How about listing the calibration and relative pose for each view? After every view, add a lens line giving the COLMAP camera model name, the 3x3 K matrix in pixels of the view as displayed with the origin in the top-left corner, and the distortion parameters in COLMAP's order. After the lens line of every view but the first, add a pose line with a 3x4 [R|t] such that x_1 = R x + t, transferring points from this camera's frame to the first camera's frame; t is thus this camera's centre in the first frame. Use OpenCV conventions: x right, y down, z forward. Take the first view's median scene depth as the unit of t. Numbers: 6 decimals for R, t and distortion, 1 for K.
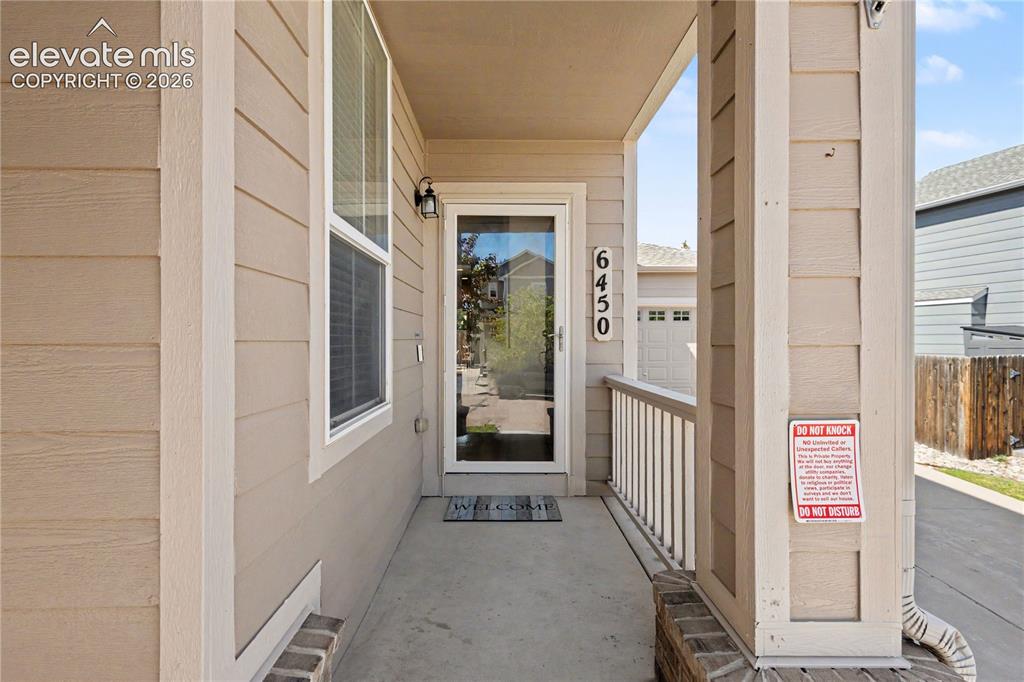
lens RADIAL K [[472.7, 0, 508.3], [0, 472.7, 334.6], [0, 0, 1]] dist [-0.005835, 0.001623]
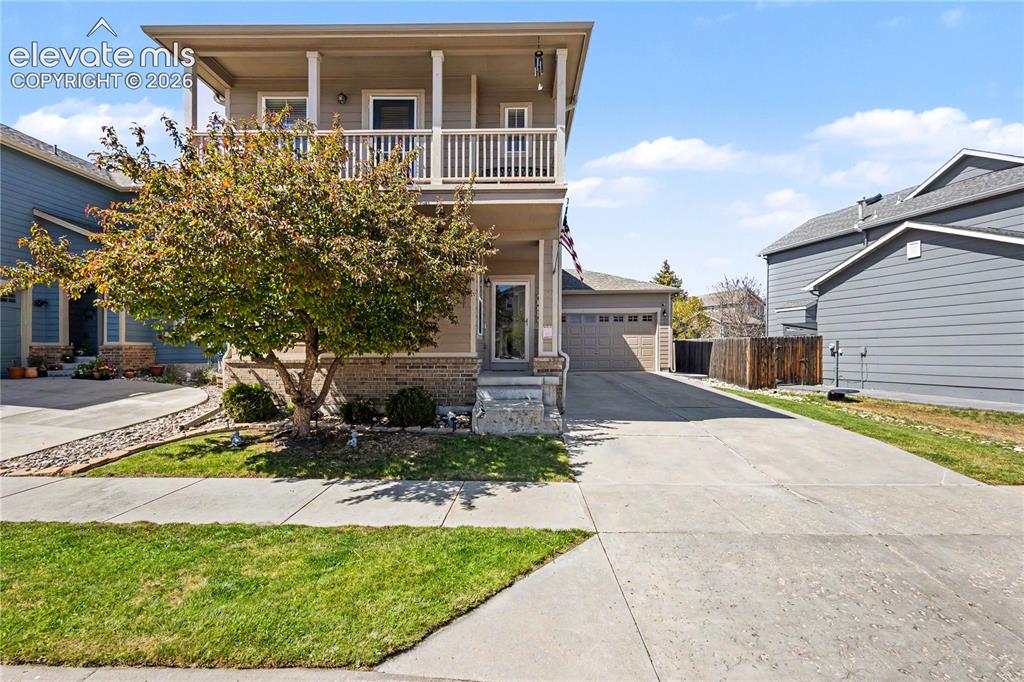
lens RADIAL K [[472.7, 0, 513.4], [0, 472.7, 341.1], [0, 0, 1]] dist [-0.005835, 0.001623]
pose [[0.999376, -0.000104, -0.035324, 0.057123], [0.000078, 1.000000, -0.000724, 0.062774], [0.035324, 0.000721, 0.999376, -0.984881]]
